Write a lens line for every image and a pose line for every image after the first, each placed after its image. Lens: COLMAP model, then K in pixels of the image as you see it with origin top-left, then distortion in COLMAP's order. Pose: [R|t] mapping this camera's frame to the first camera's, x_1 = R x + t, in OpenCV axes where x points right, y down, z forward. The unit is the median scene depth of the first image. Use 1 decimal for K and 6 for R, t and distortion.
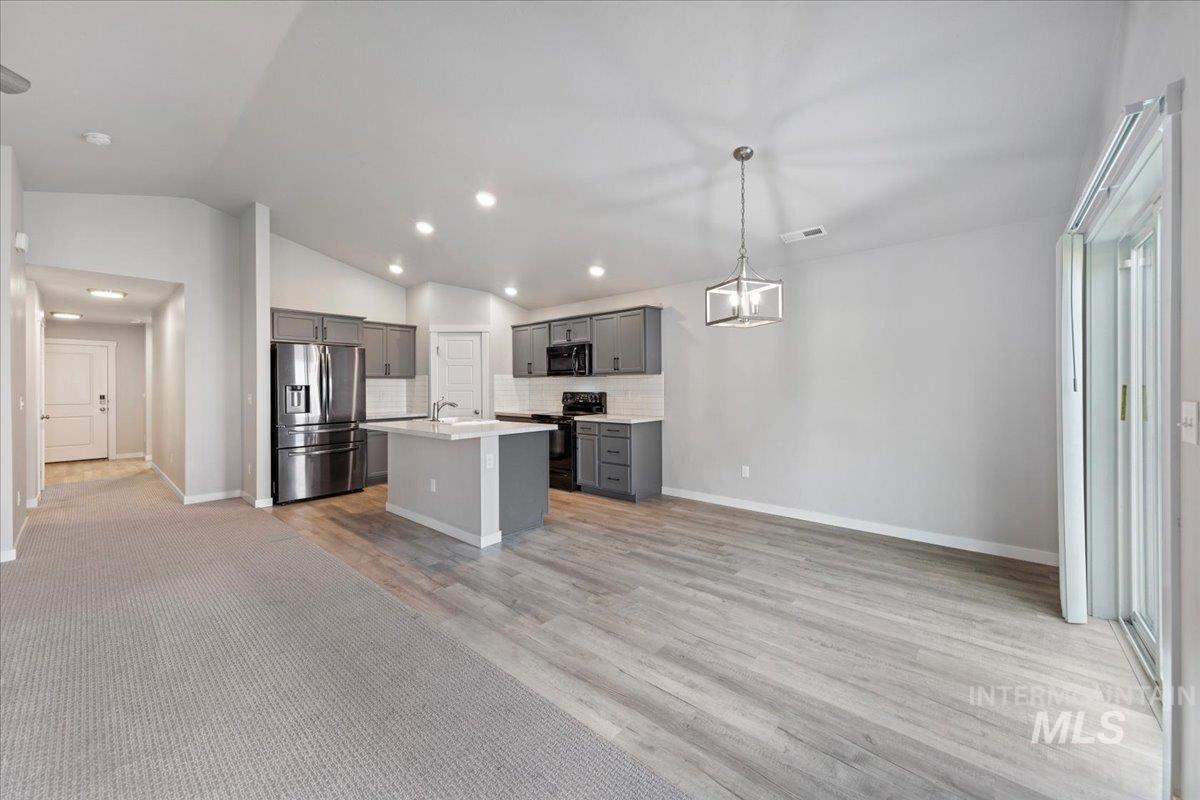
lens RADIAL K [[450.3, 0, 604.0], [0, 450.3, 384.7], [0, 0, 1]] dist [0.006369, -0.001632]
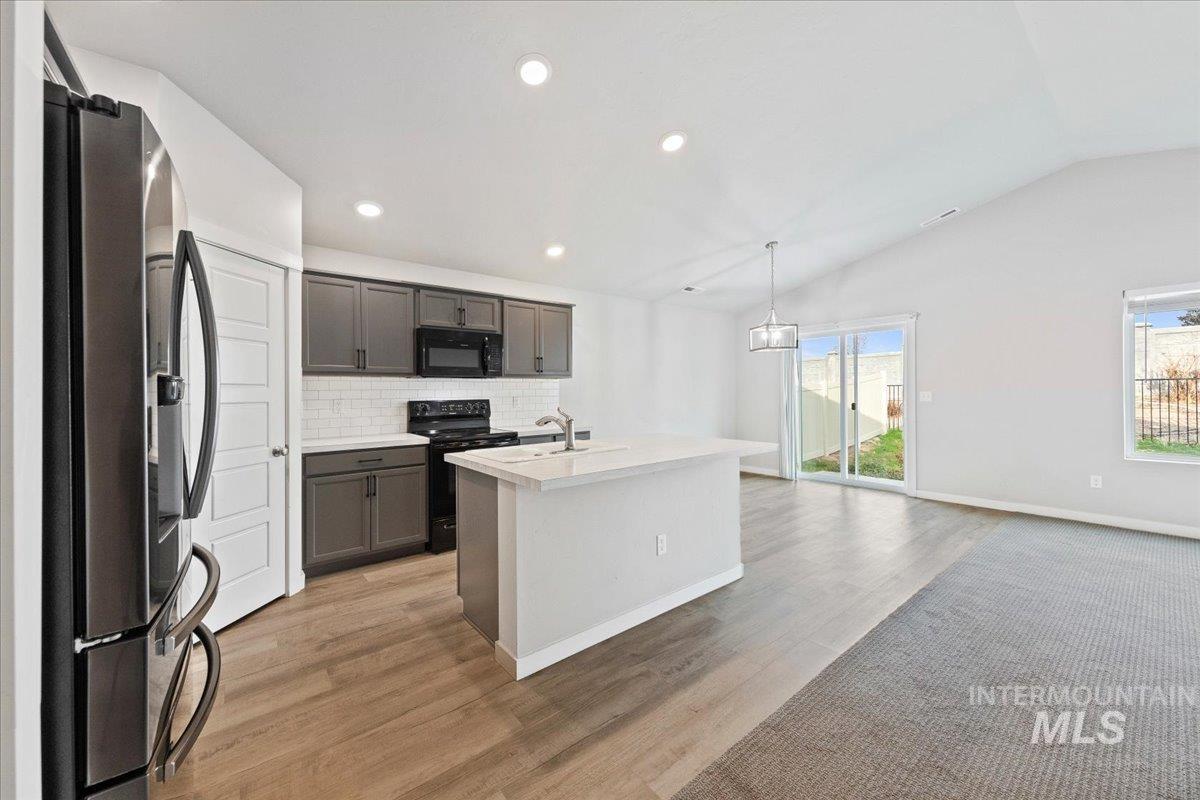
lens RADIAL K [[450.3, 0, 599.4], [0, 450.3, 388.7], [0, 0, 1]] dist [0.006369, -0.001632]
pose [[0.183797, 0.011527, 0.982897, -0.836203], [0.005507, 0.999903, -0.012757, 0.010827], [-0.982949, 0.007757, 0.183716, 0.796085]]
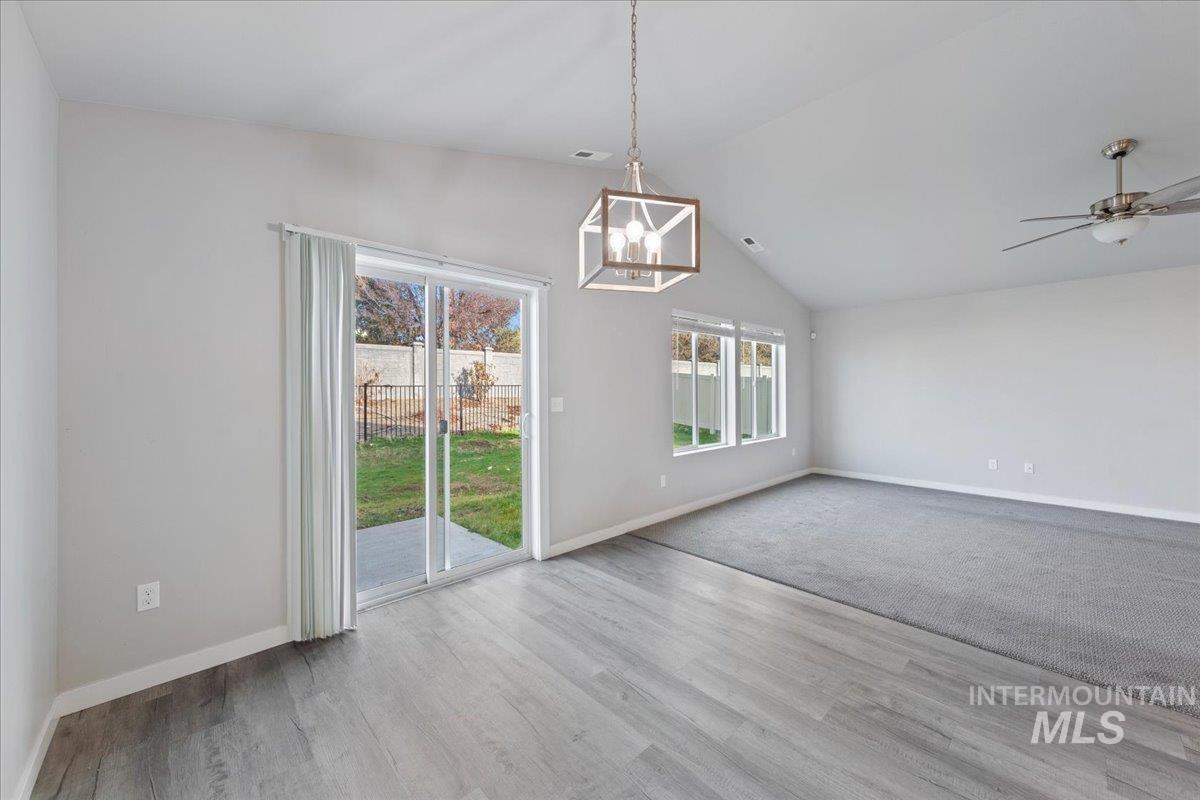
lens RADIAL K [[450.3, 0, 604.3], [0, 450.3, 387.1], [0, 0, 1]] dist [0.006369, -0.001632]
pose [[-0.994820, 0.010433, 0.101117, 0.175667], [0.009261, 0.999885, -0.012045, 0.001227], [-0.101231, -0.011046, -0.994802, 0.947429]]
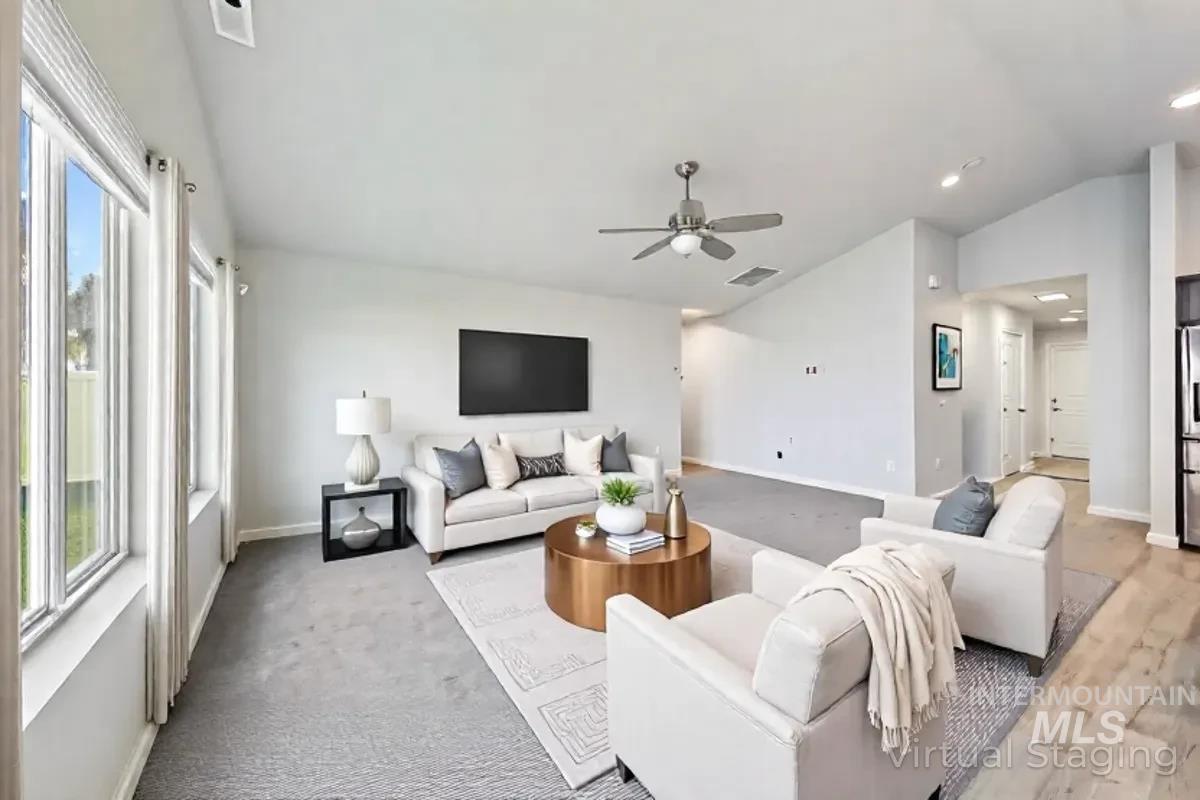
lens RADIAL K [[450.3, 0, 595.1], [0, 450.3, 384.3], [0, 0, 1]] dist [0.006369, -0.001632]
pose [[-0.276853, 0.004449, -0.960902, 0.235270], [0.005494, 0.999980, 0.003047, -0.004124], [0.960897, -0.004436, -0.276872, 0.289178]]
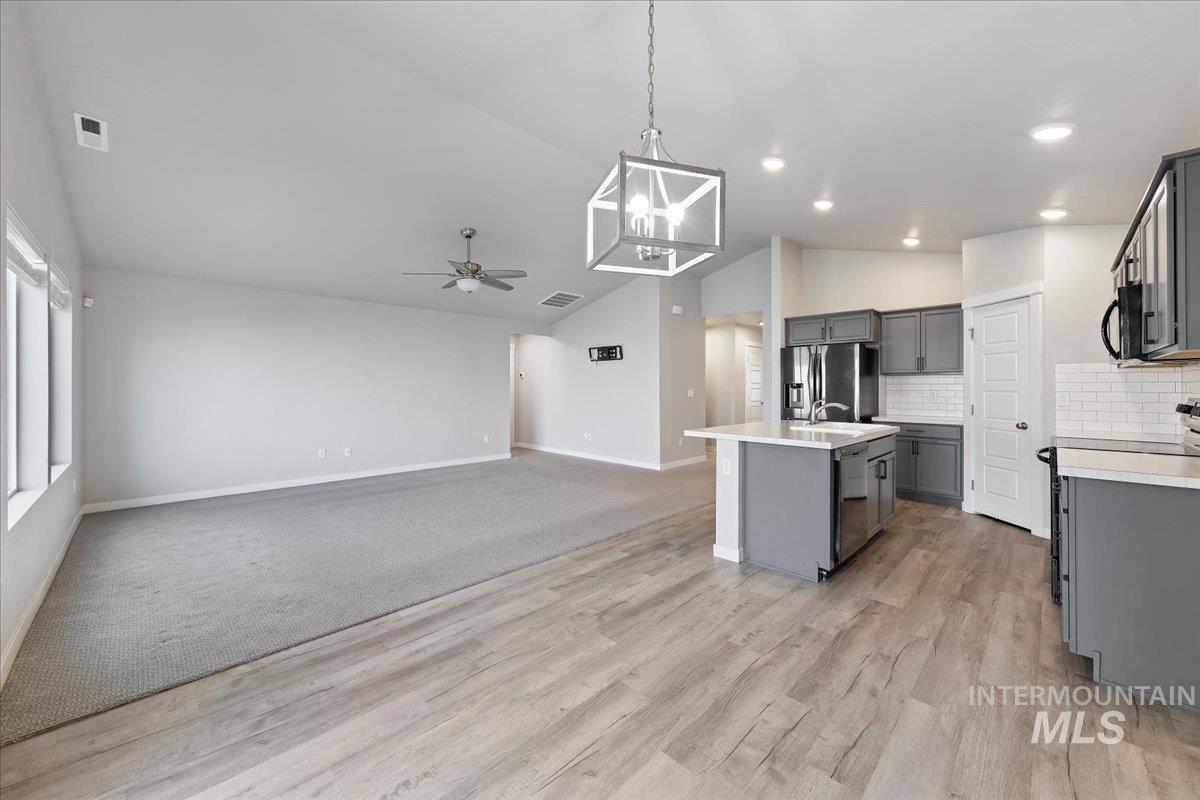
lens RADIAL K [[450.3, 0, 594.3], [0, 450.3, 385.4], [0, 0, 1]] dist [0.006369, -0.001632]
pose [[-0.076344, 0.004705, -0.997070, 0.496655], [0.004462, 0.999980, 0.004377, -0.000965], [0.997072, -0.004115, -0.076363, 0.590264]]
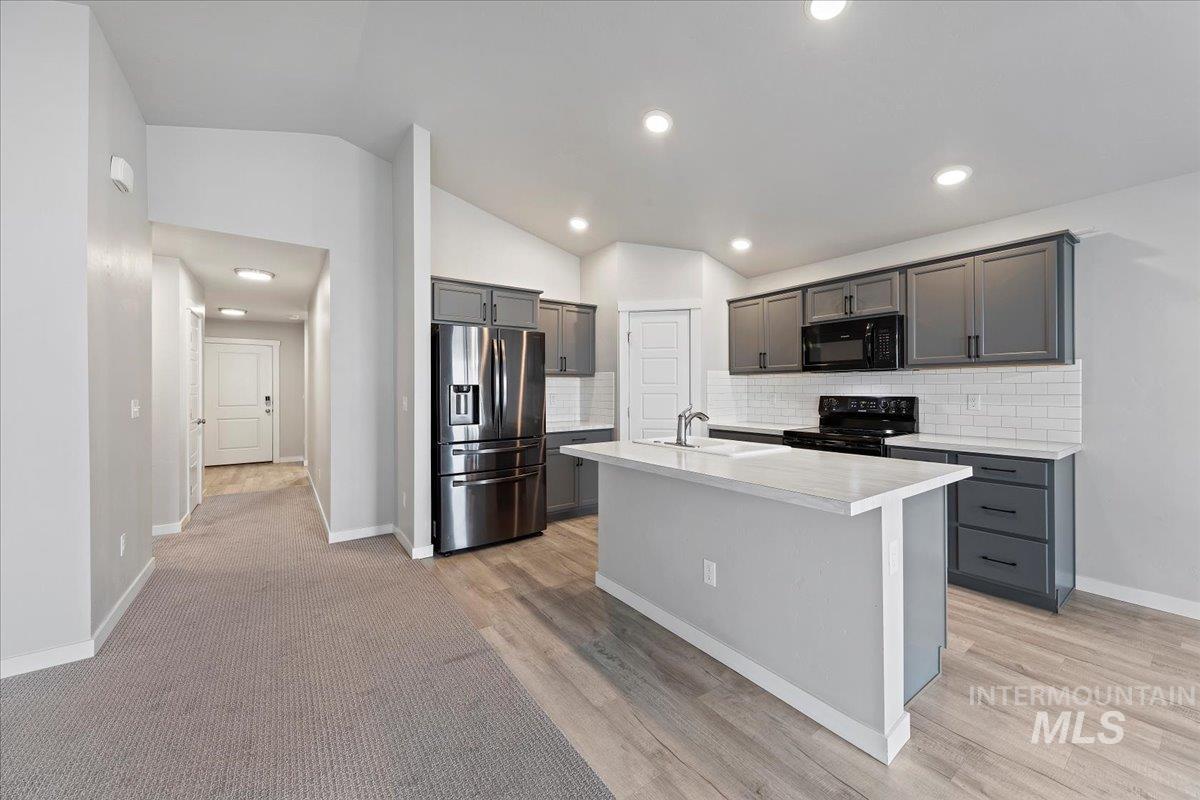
lens RADIAL K [[450.3, 0, 600.3], [0, 450.3, 386.7], [0, 0, 1]] dist [0.006369, -0.001632]
pose [[0.971910, 0.001242, -0.235348, -0.312408], [-0.001701, 0.999997, -0.001746, 0.005508], [0.235345, 0.002098, 0.971910, 0.374571]]
